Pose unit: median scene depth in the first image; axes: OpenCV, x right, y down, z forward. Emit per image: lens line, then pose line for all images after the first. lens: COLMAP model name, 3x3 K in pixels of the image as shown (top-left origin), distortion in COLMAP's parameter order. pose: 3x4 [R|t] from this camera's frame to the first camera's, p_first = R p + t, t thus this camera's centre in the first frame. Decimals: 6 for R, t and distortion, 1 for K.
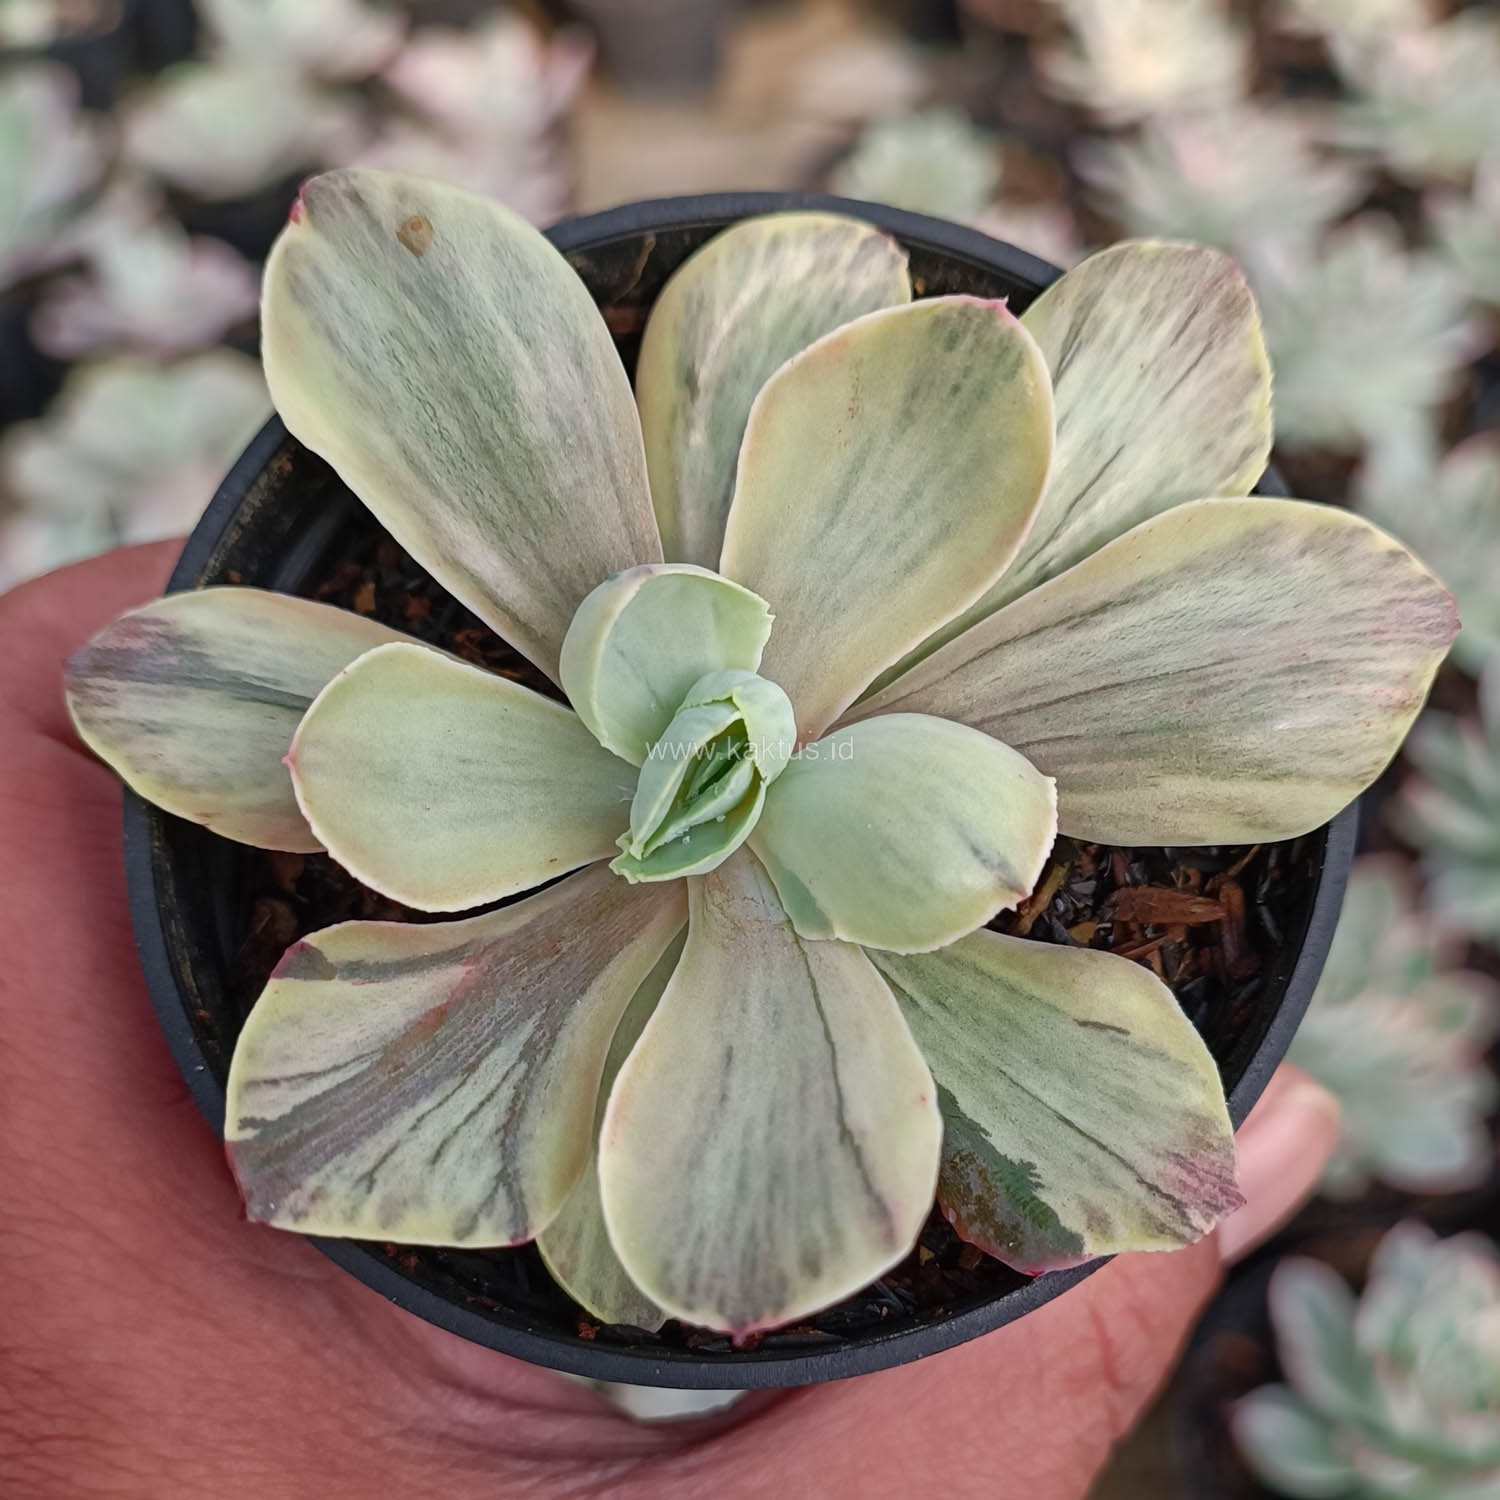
lens RADIAL K [[1096.9, 0, 531.5], [0, 1096.9, 1026.7], [0, 0, 1]] dist [0.007536, -0.010929]
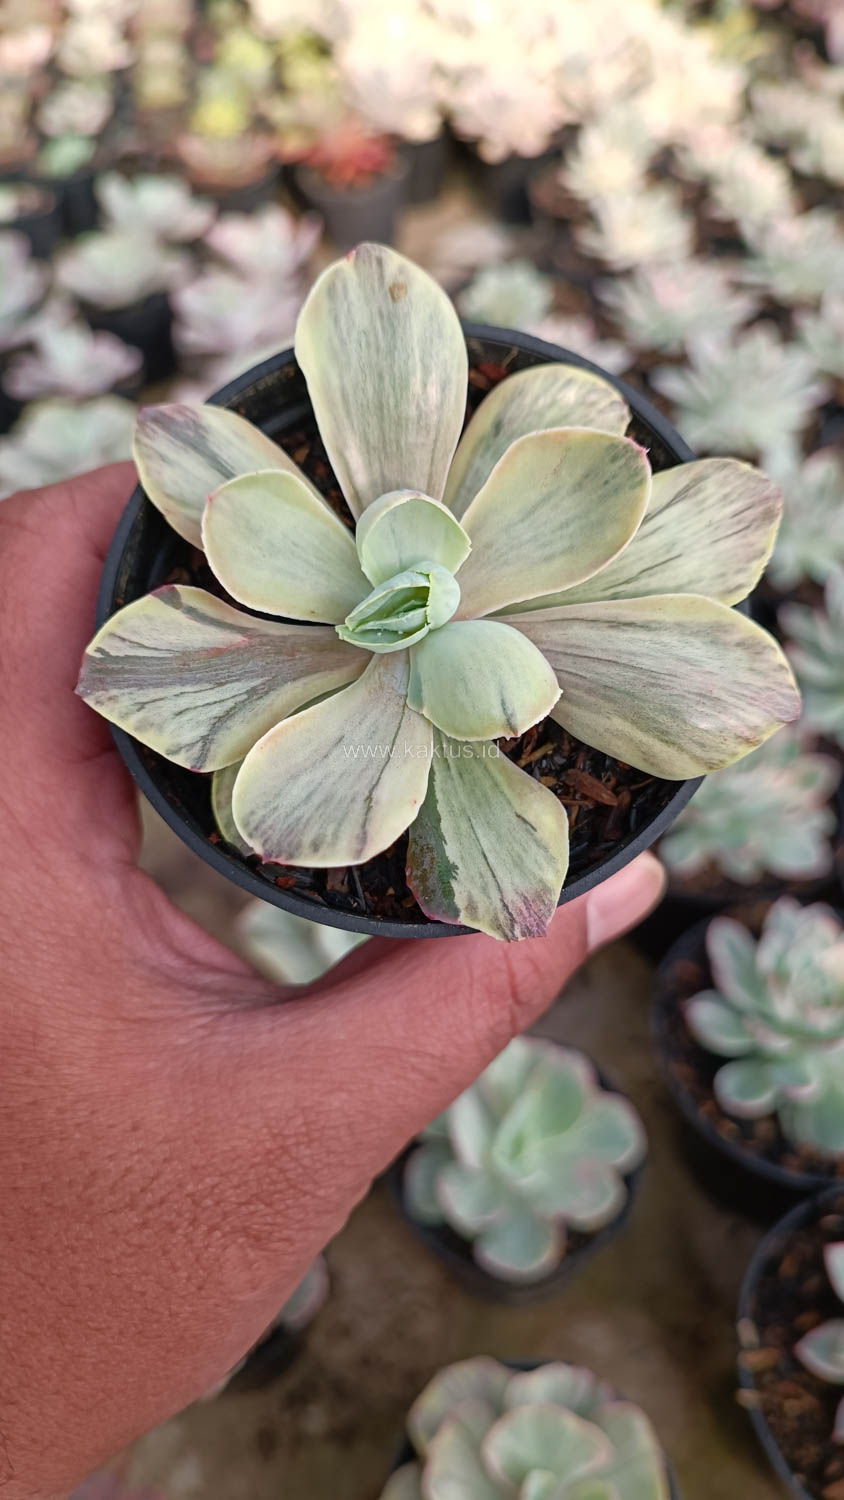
lens RADIAL K [[601.5, 0, 308.0], [0, 601.5, 732.1], [0, 0, 1]] dist [-0.000915, -0.000266]
pose [[0.883496, 0.466481, -0.042786, 0.164547], [-0.467140, 0.884161, -0.006350, 0.046429], [0.034868, 0.025597, 0.999064, -0.044647]]
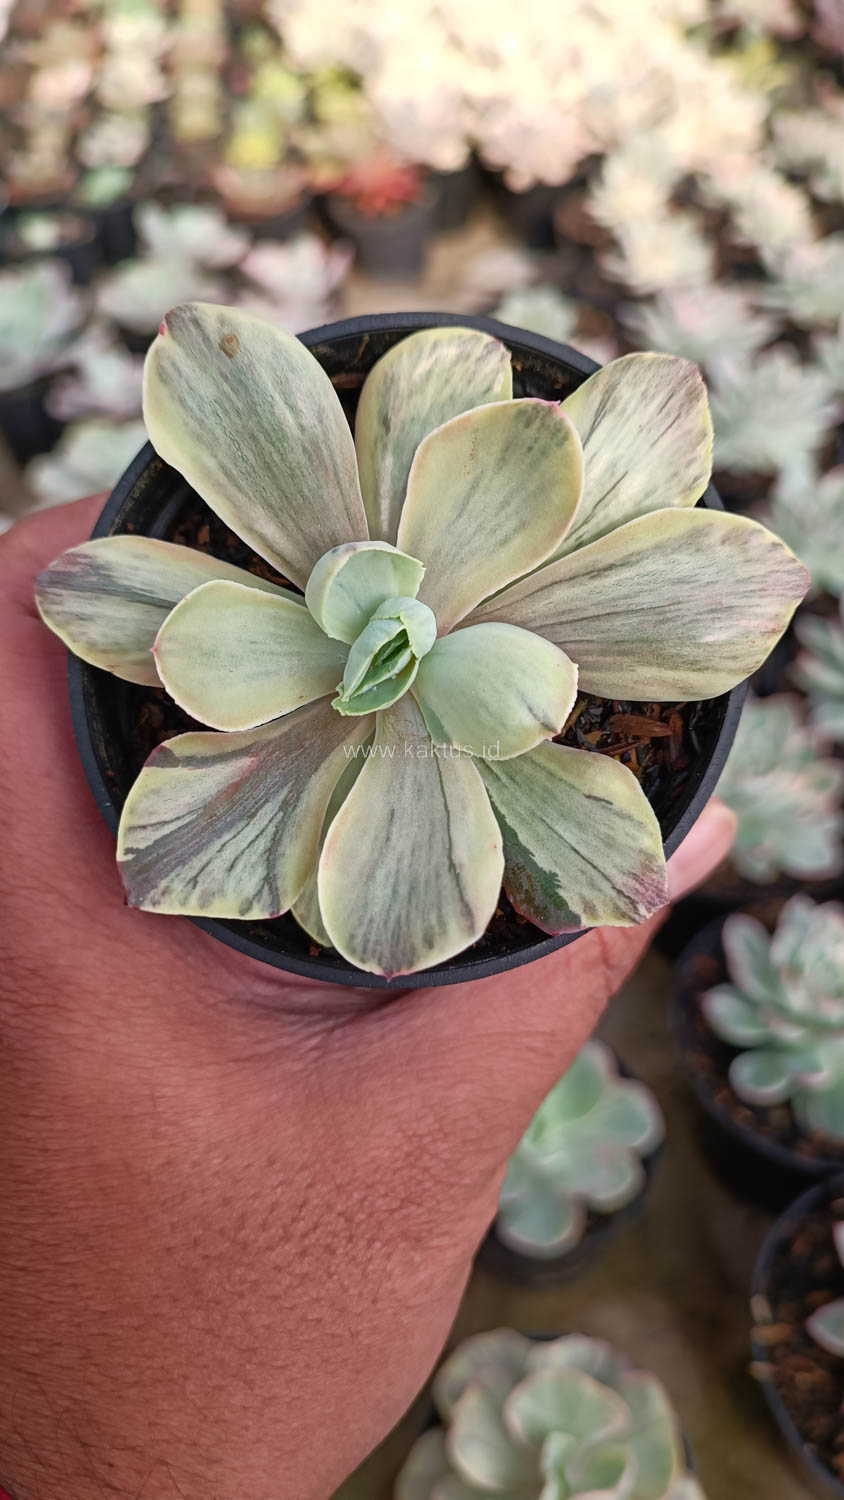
lens RADIAL K [[601.5, 0, 308.0], [0, 601.5, 732.1], [0, 0, 1]] dist [-0.000915, -0.000266]
pose [[0.999713, 0.021551, -0.010490, 0.045415], [-0.020934, 0.998226, 0.055744, -0.159390], [0.011673, -0.055508, 0.998390, 0.001904]]
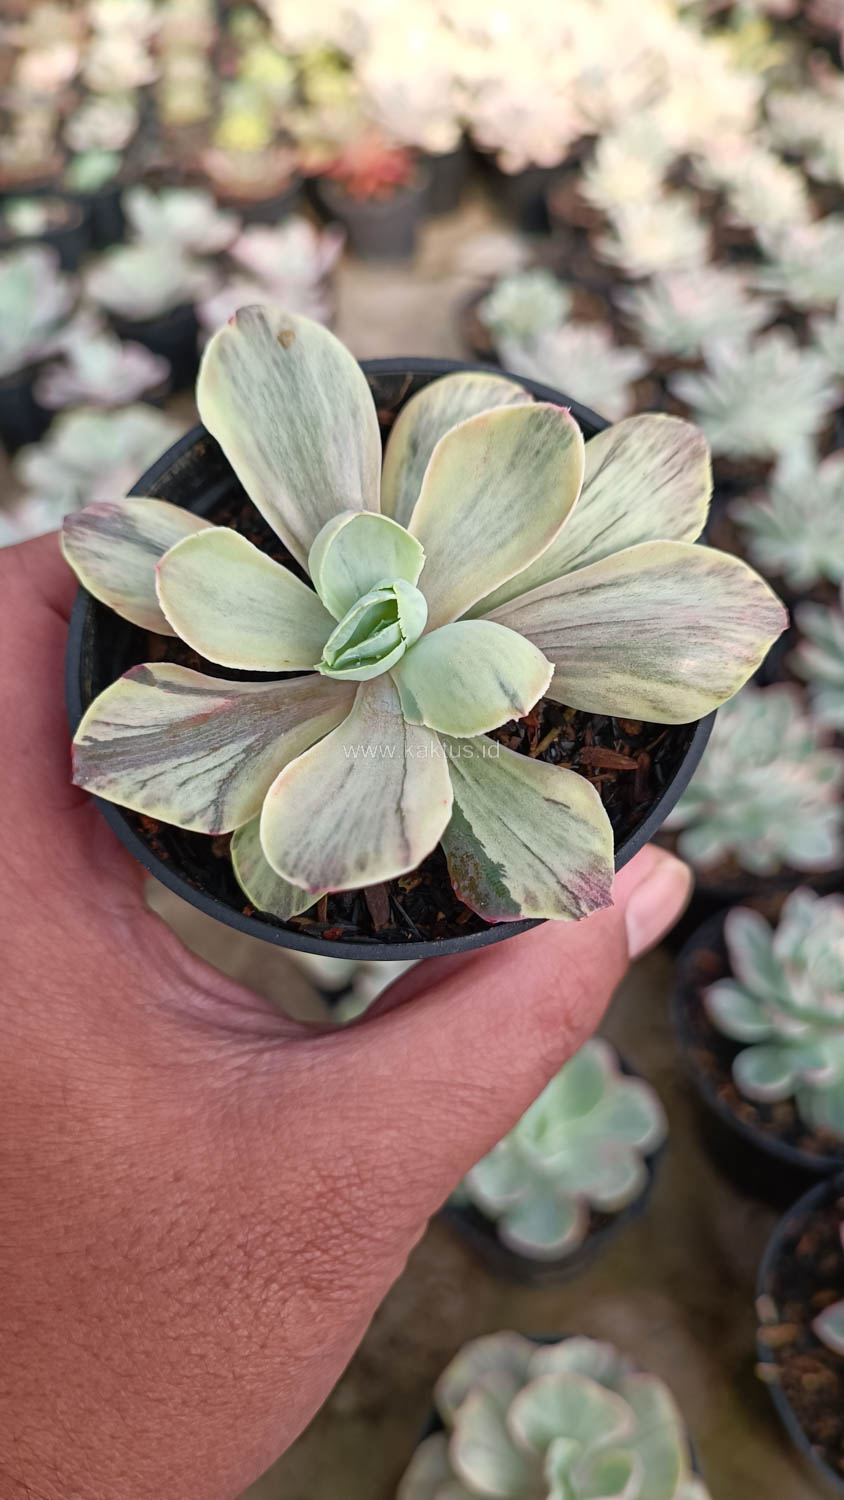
lens RADIAL K [[610.1, 0, 299.4], [0, 610.1, 834.7], [0, 0, 1]] dist [0.002325, 0.000183]
pose [[0.975438, 0.217023, -0.037698, 0.153954], [-0.219425, 0.972349, -0.079936, 0.229057], [0.019308, 0.086244, 0.996087, -0.013214]]
